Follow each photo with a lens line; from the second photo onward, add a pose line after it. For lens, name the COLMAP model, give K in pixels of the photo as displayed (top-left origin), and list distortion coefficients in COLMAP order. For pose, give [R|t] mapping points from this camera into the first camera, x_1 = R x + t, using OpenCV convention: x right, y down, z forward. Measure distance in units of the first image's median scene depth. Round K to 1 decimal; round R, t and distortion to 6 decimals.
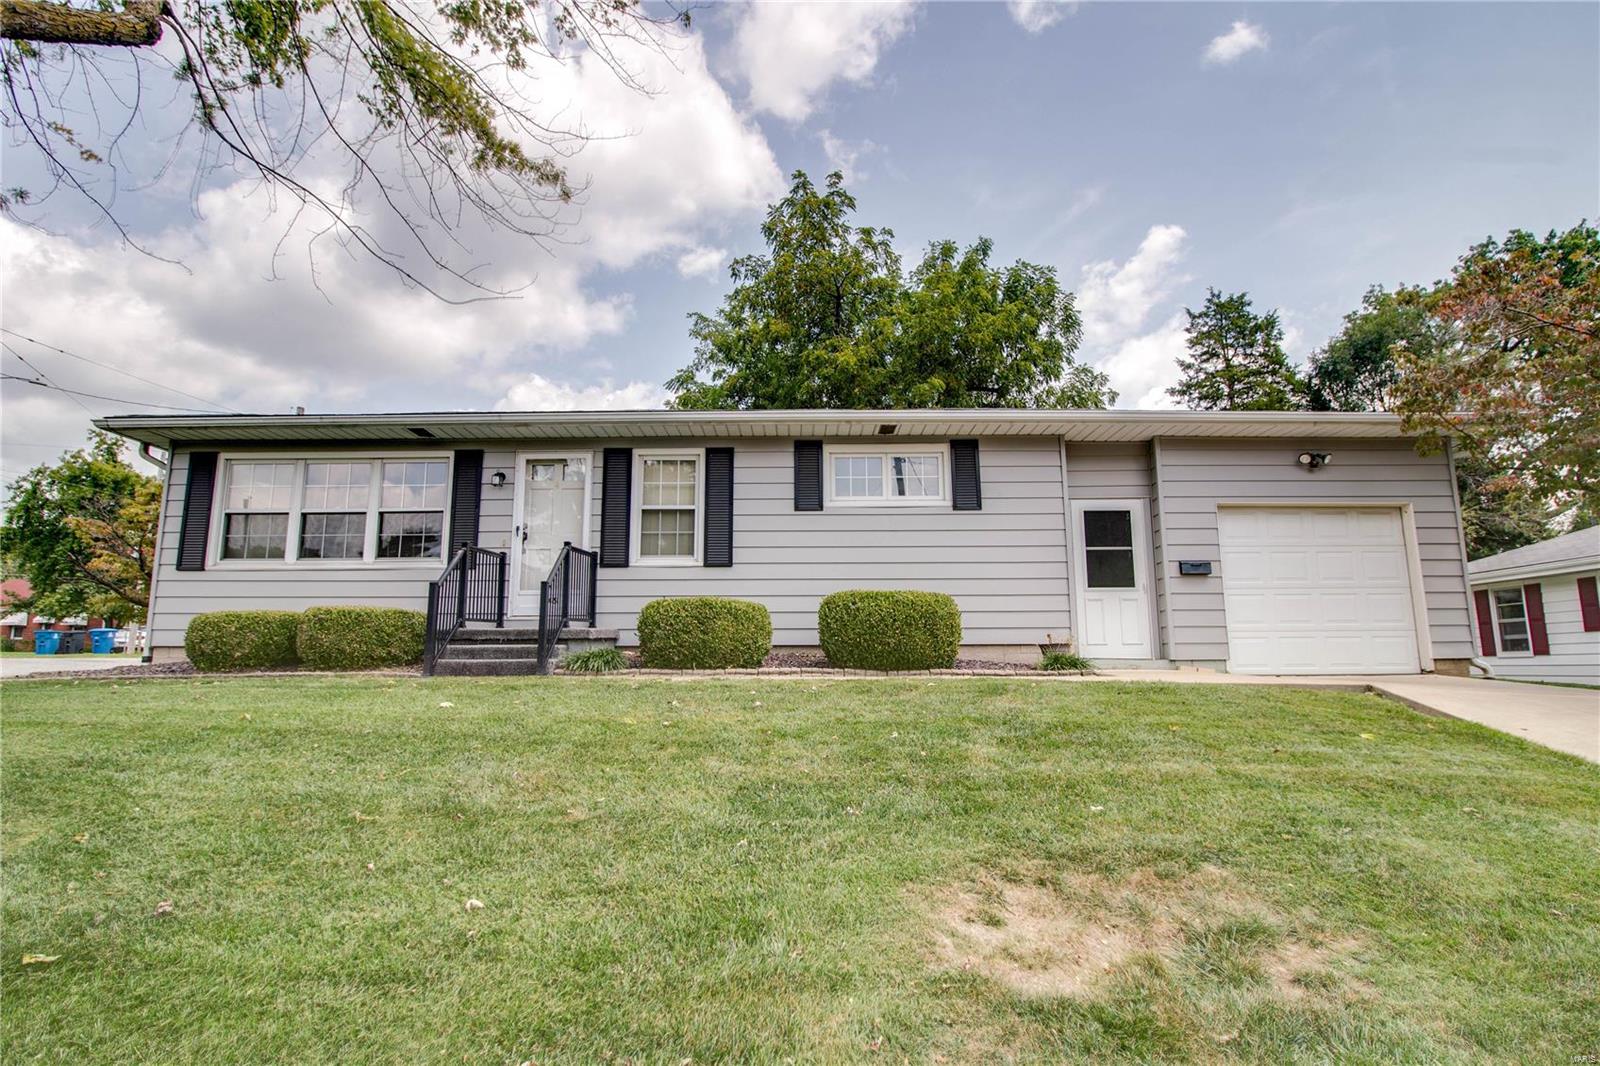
lens RADIAL K [[762.8, 0, 826.2], [0, 762.8, 543.6], [0, 0, 1]] dist [-0.005384, -0.001073]
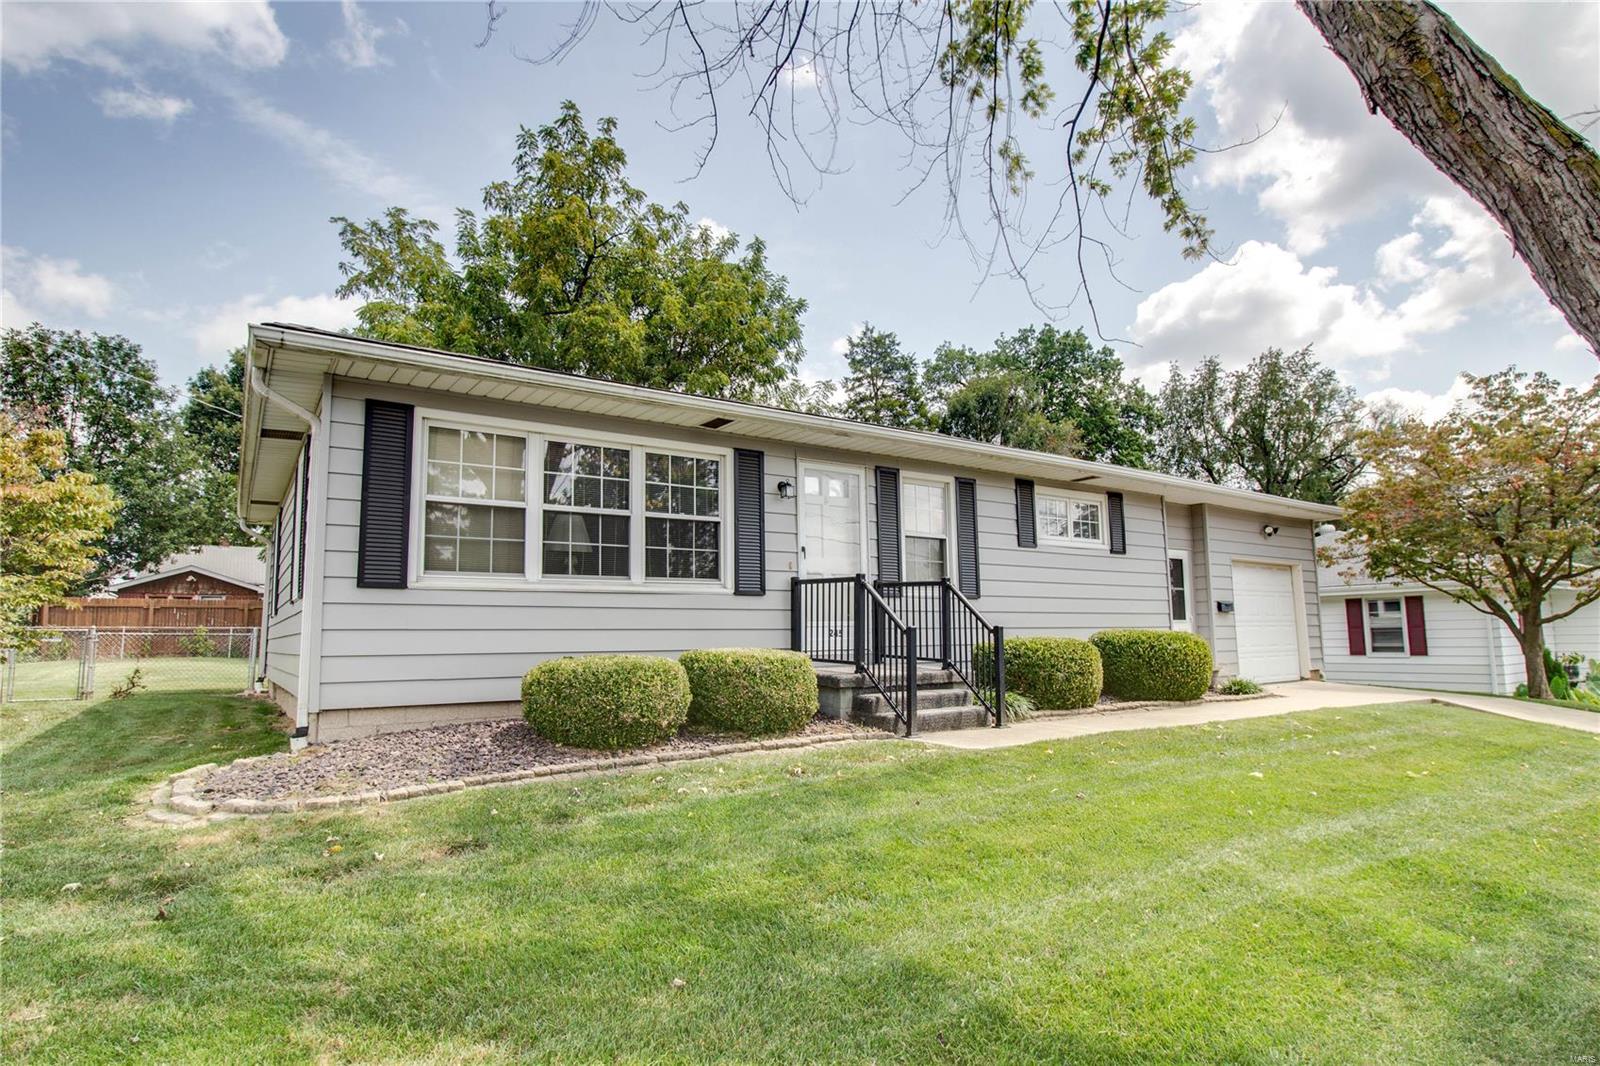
lens RADIAL K [[785.3, 0, 772.7], [0, 785.3, 558.1], [0, 0, 1]] dist [-0.015455, 0.000323]
pose [[0.846563, 0.048086, 0.530113, -0.895666], [-0.073492, 0.996932, 0.026931, -0.031110], [-0.527191, -0.061758, 0.847500, 0.266088]]
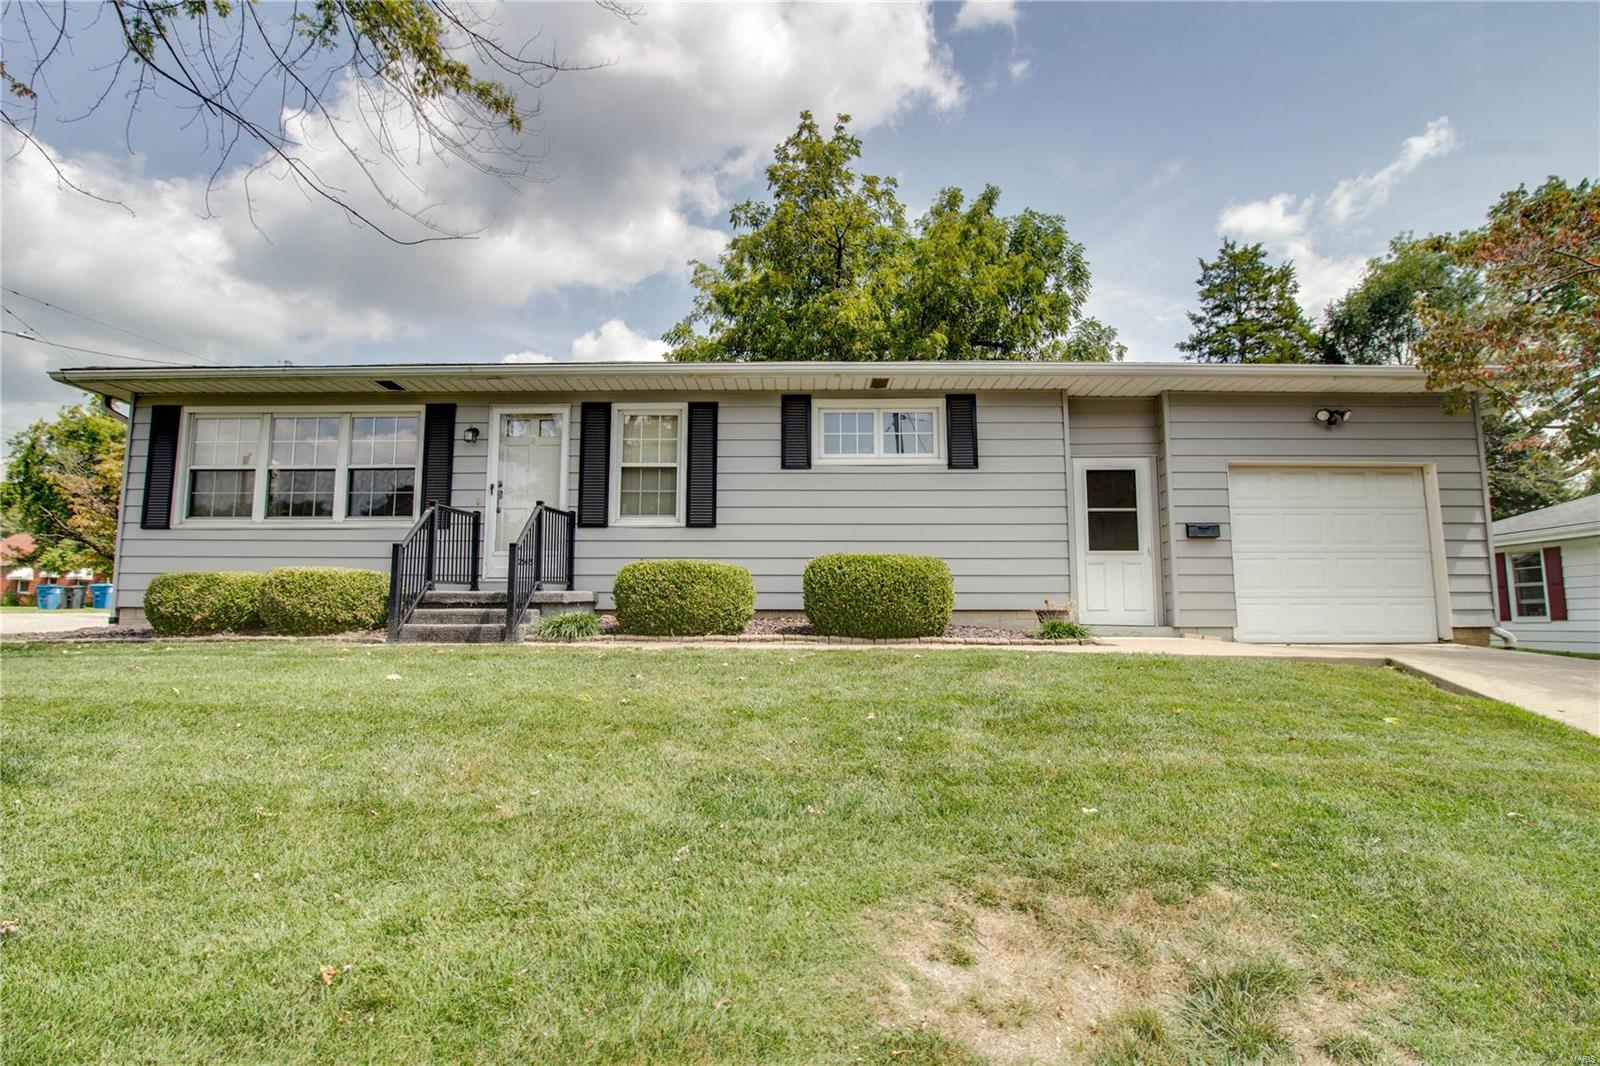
lens RADIAL K [[765.2, 0, 819.6], [0, 765.2, 534.5], [0, 0, 1]] dist [-0.002644, -0.005575]
pose [[0.999928, 0.004108, -0.011248, 0.017439], [-0.003612, 0.999033, 0.043815, -0.003228], [0.011417, -0.043771, 0.998976, 0.042624]]
